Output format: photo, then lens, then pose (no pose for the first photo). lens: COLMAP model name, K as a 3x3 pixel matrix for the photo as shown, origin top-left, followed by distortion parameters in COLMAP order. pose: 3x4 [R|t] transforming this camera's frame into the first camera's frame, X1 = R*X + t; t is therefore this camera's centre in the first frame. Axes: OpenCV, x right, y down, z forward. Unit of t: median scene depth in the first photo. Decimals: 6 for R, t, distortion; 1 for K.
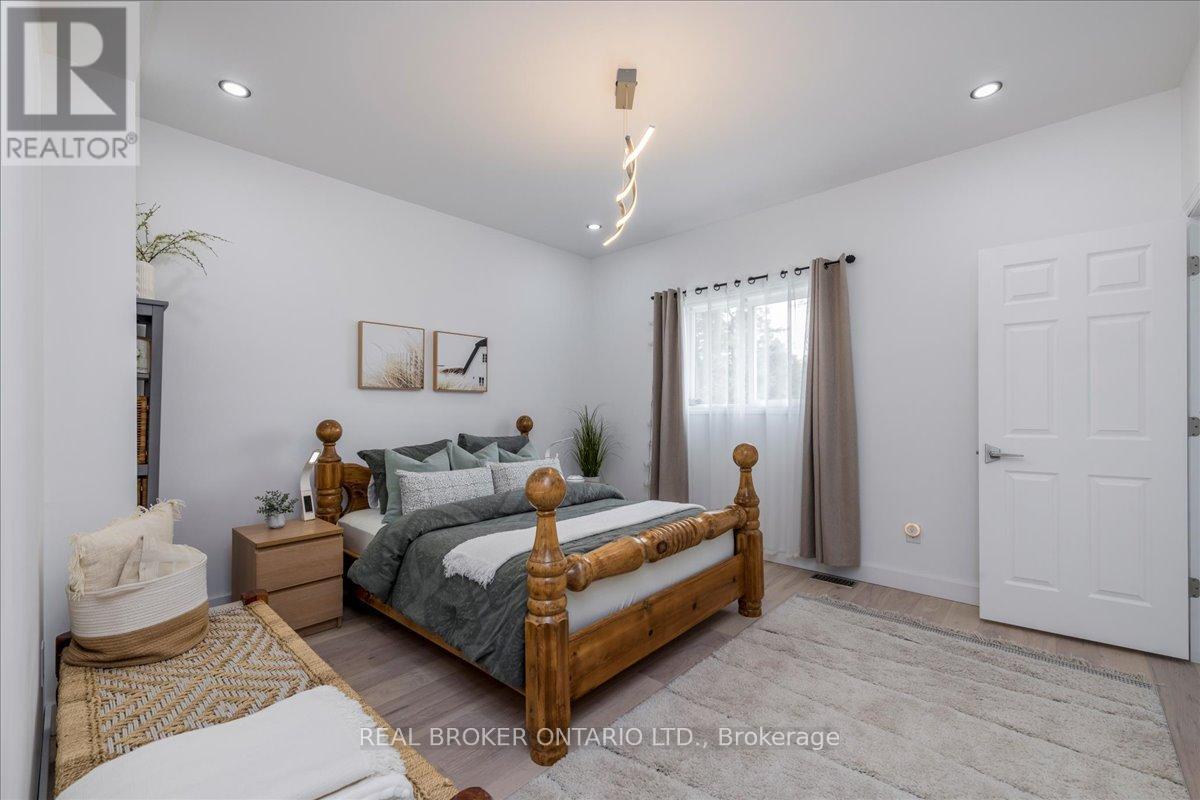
lens RADIAL K [[489.8, 0, 617.8], [0, 489.8, 392.6], [0, 0, 1]] dist [0.000963, -0.000585]
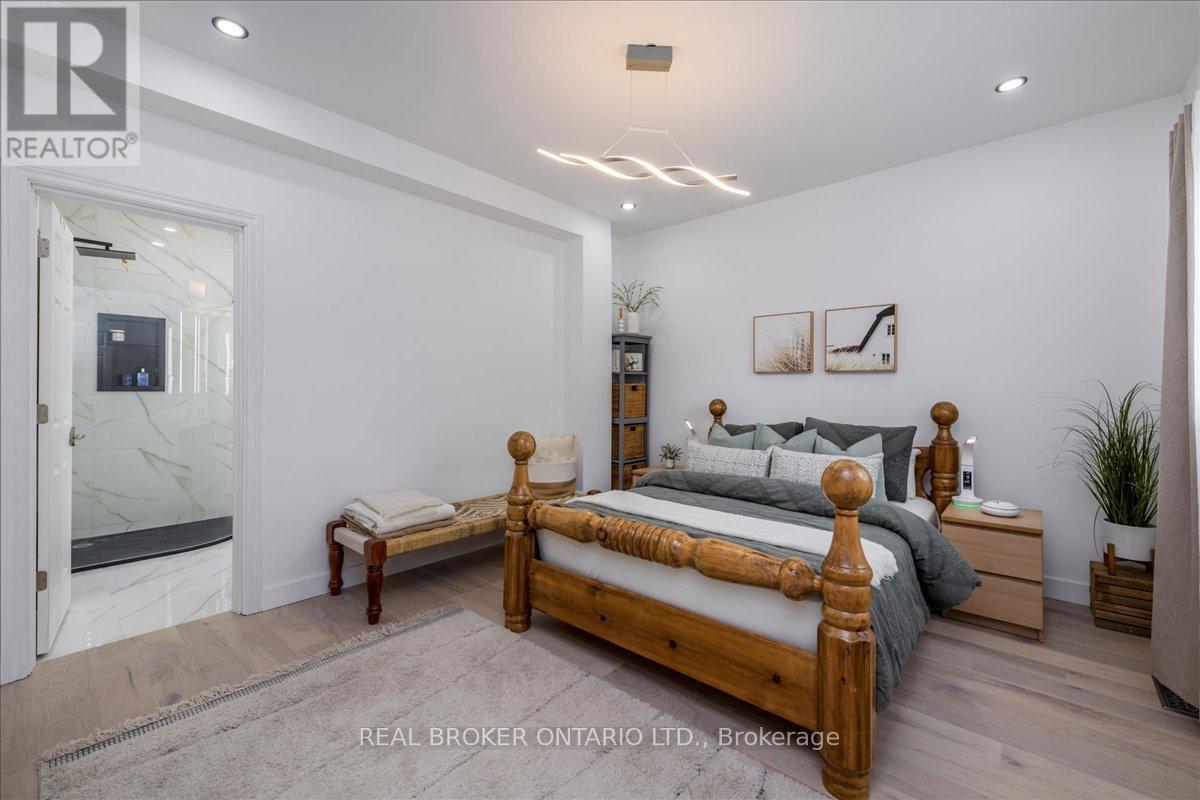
lens RADIAL K [[489.8, 0, 617.8], [0, 489.8, 392.6], [0, 0, 1]] dist [0.000963, -0.000585]
pose [[0.027563, 0.008570, -0.999583, 0.601545], [0.027793, 0.999570, 0.009336, 0.016021], [0.999234, -0.028039, 0.027313, 0.582196]]
